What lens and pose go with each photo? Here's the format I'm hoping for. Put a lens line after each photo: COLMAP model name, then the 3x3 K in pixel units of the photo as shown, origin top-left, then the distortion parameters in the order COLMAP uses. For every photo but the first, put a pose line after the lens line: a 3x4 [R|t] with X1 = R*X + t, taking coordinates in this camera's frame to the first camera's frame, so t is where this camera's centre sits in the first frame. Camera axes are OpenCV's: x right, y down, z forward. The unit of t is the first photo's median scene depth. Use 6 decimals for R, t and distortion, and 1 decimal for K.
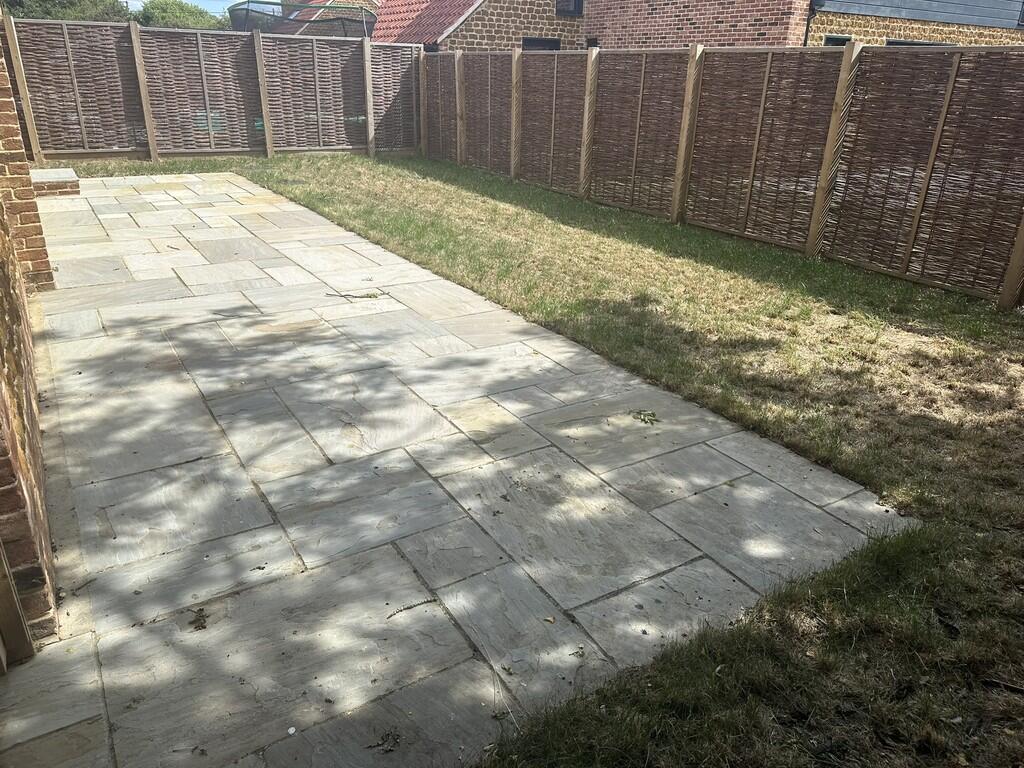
lens RADIAL K [[727.4, 0, 508.9], [0, 727.4, 376.7], [0, 0, 1]] dist [0.096500, -0.135044]
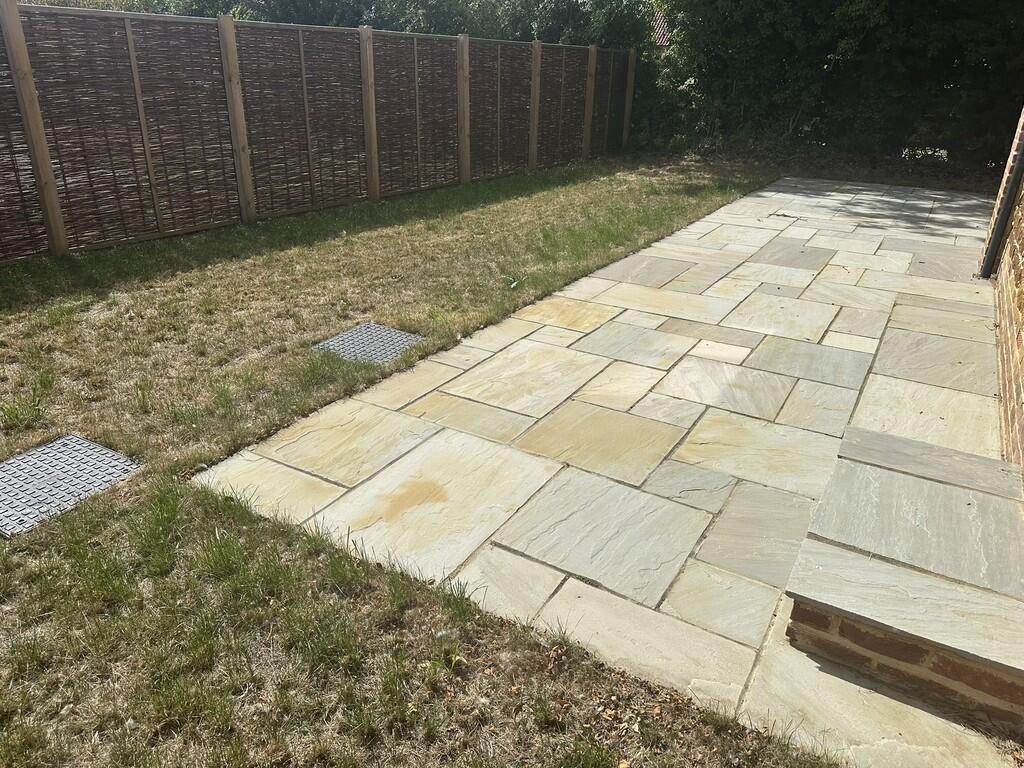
lens RADIAL K [[727.4, 0, 508.9], [0, 727.4, 376.7], [0, 0, 1]] dist [0.096500, -0.135044]
pose [[-0.453161, -0.385790, 0.803624, -1.052571], [0.310201, 0.776913, 0.547889, -0.701056], [-0.835715, 0.497567, -0.232394, 1.613681]]
